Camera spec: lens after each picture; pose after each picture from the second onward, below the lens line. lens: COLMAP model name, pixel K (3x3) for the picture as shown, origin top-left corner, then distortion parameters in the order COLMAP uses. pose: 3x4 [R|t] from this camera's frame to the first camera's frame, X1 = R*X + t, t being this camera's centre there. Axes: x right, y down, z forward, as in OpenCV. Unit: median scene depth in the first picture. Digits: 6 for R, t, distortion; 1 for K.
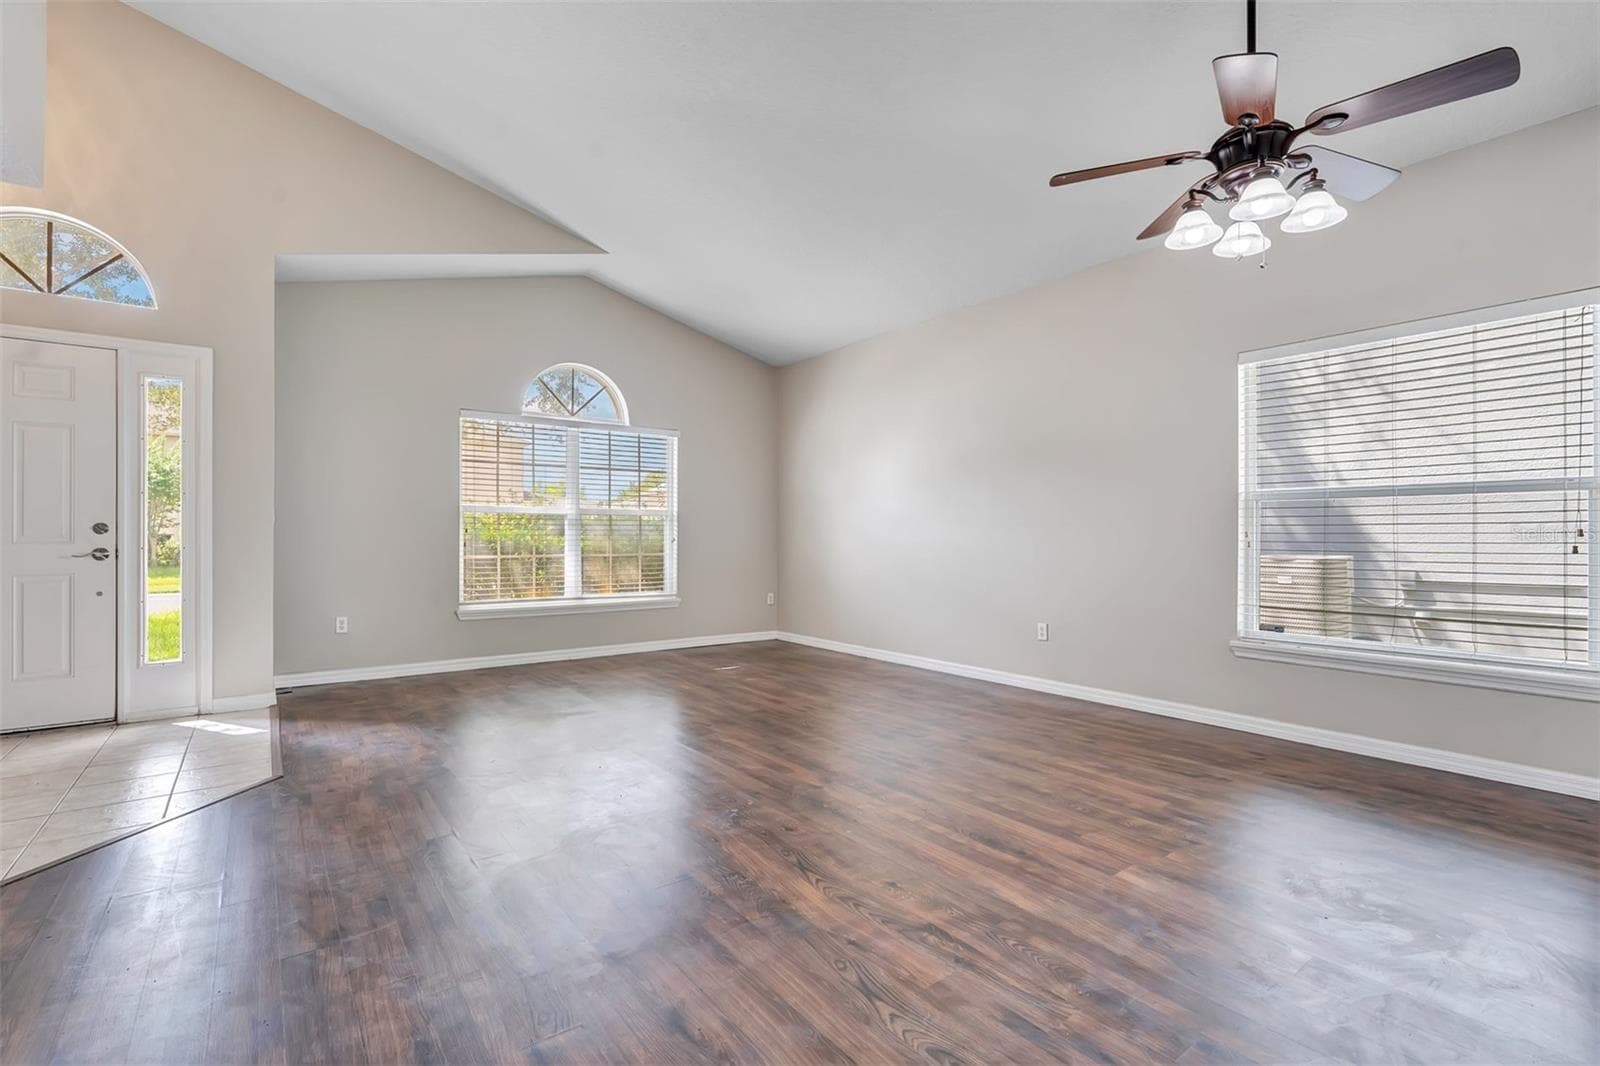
lens RADIAL K [[723.5, 0, 811.3], [0, 723.5, 532.4], [0, 0, 1]] dist [-0.005484, -0.001029]
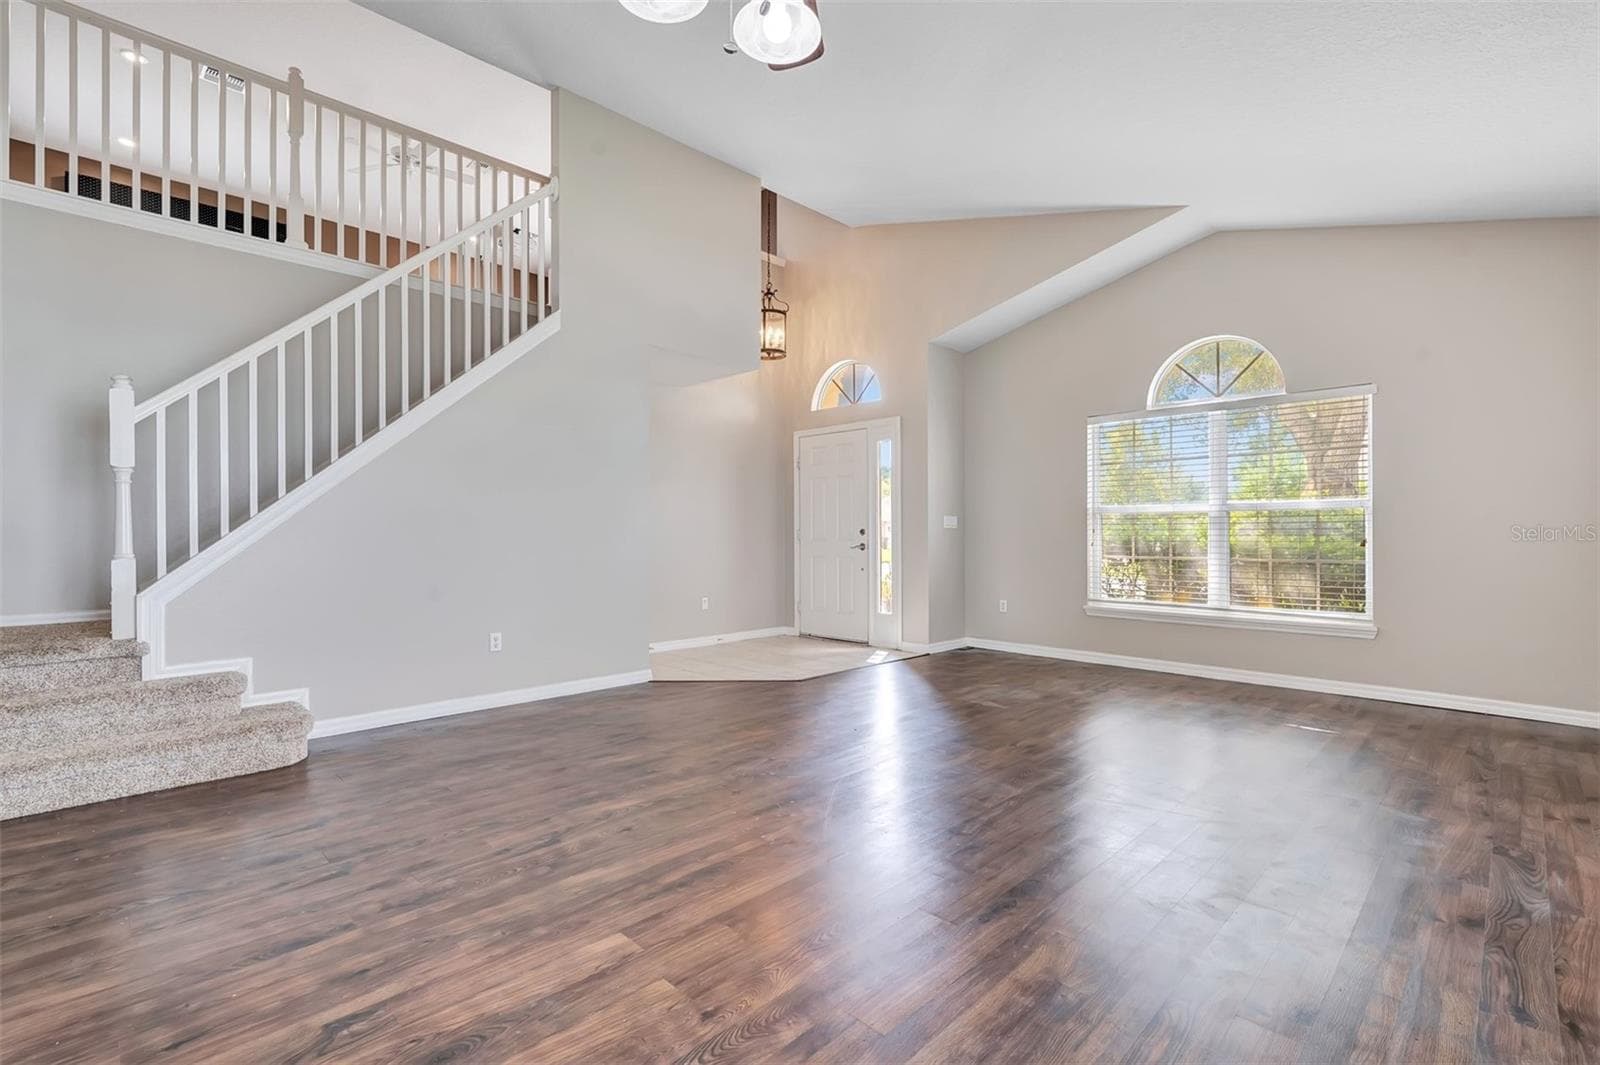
lens RADIAL K [[723.5, 0, 788.0], [0, 723.5, 529.6], [0, 0, 1]] dist [-0.005484, -0.001029]
pose [[0.111102, -0.008064, -0.993776, 0.575353], [0.006623, 0.999951, -0.007373, 0.000176], [0.993787, -0.005762, 0.111150, 0.488102]]
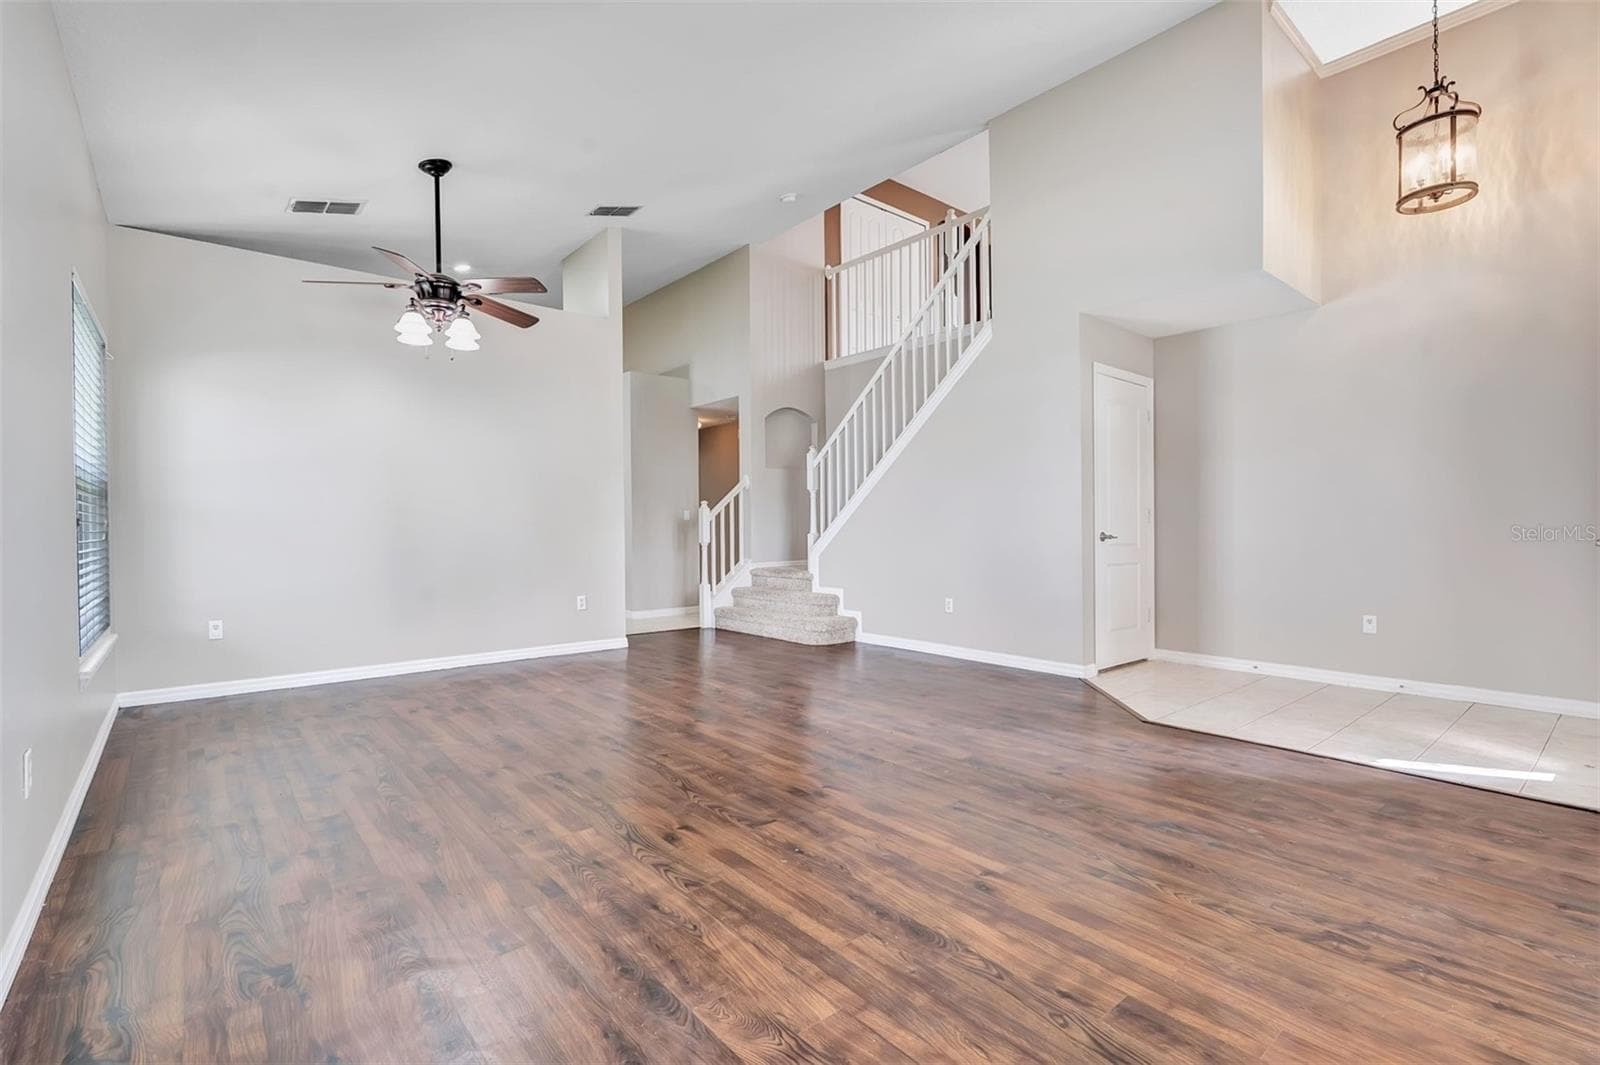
lens RADIAL K [[723.5, 0, 796.5], [0, 723.5, 527.5], [0, 0, 1]] dist [-0.005484, -0.001029]
pose [[-0.999129, 0.002990, -0.041609, -0.068580], [0.003047, 0.999995, -0.001304, 0.008623], [0.041605, -0.001430, -0.999133, 1.350931]]
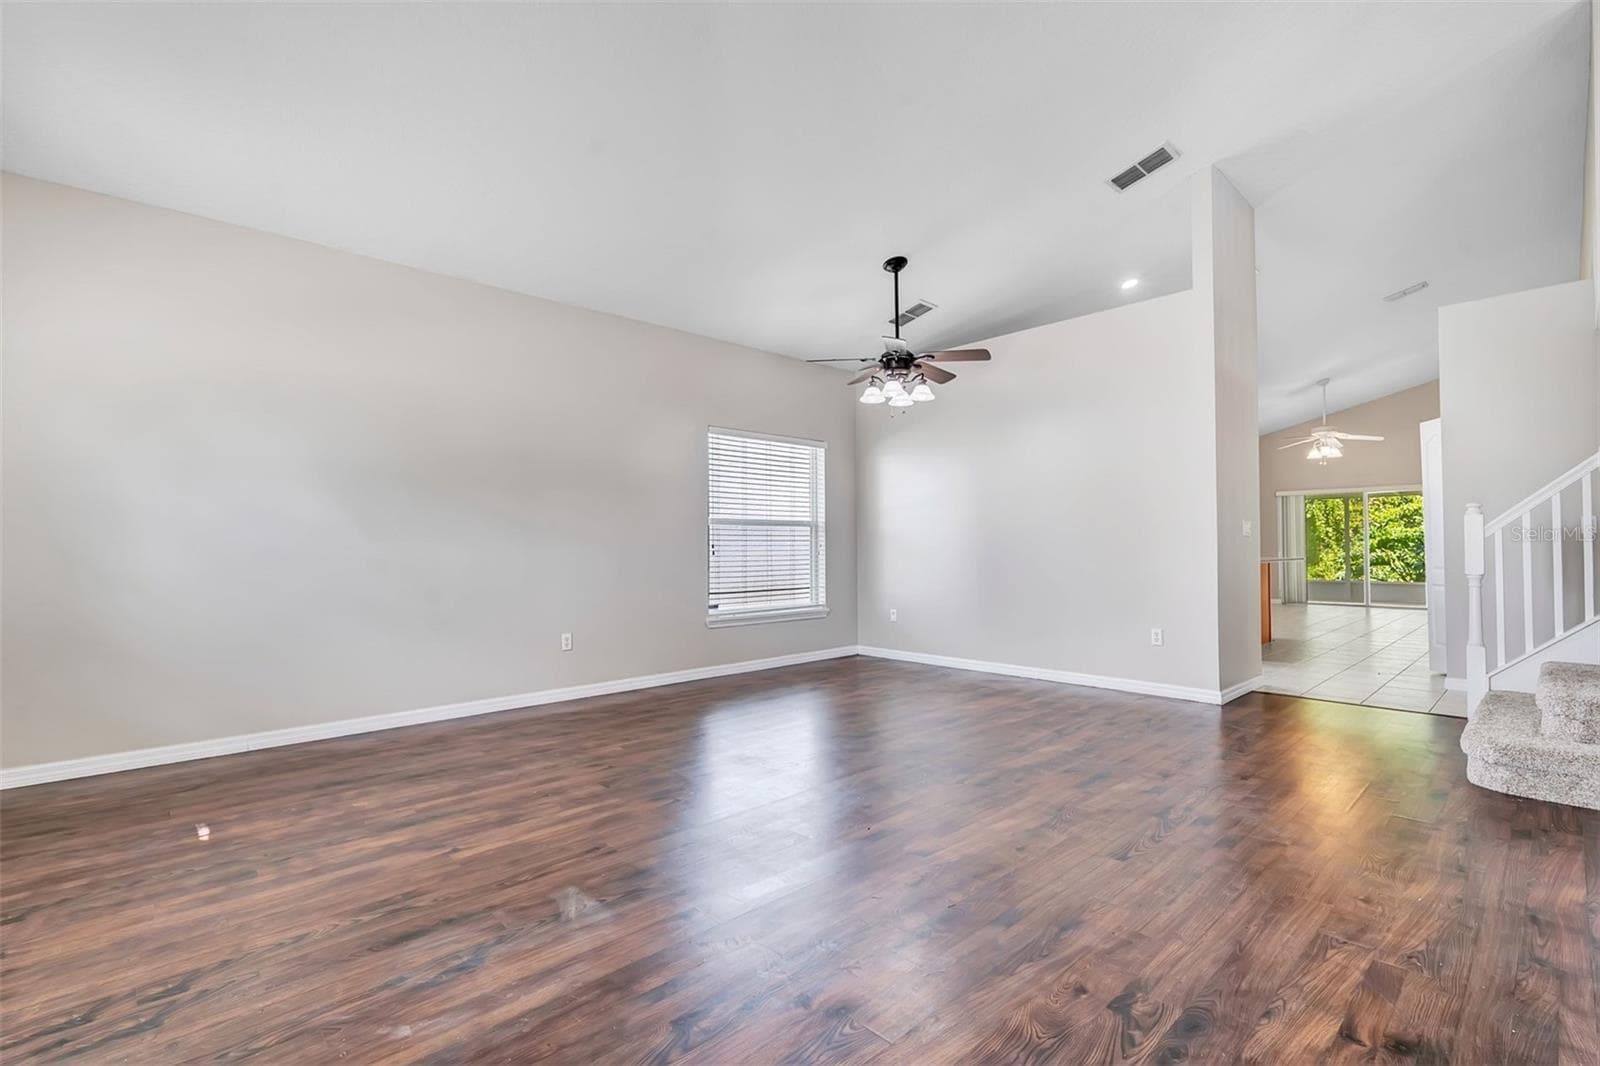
lens RADIAL K [[723.5, 0, 795.8], [0, 723.5, 538.1], [0, 0, 1]] dist [-0.005484, -0.001029]
pose [[-0.099098, 0.011592, 0.995010, -0.713222], [0.001741, 0.999933, -0.011476, 0.002178], [-0.995076, 0.000595, -0.099111, 0.752502]]
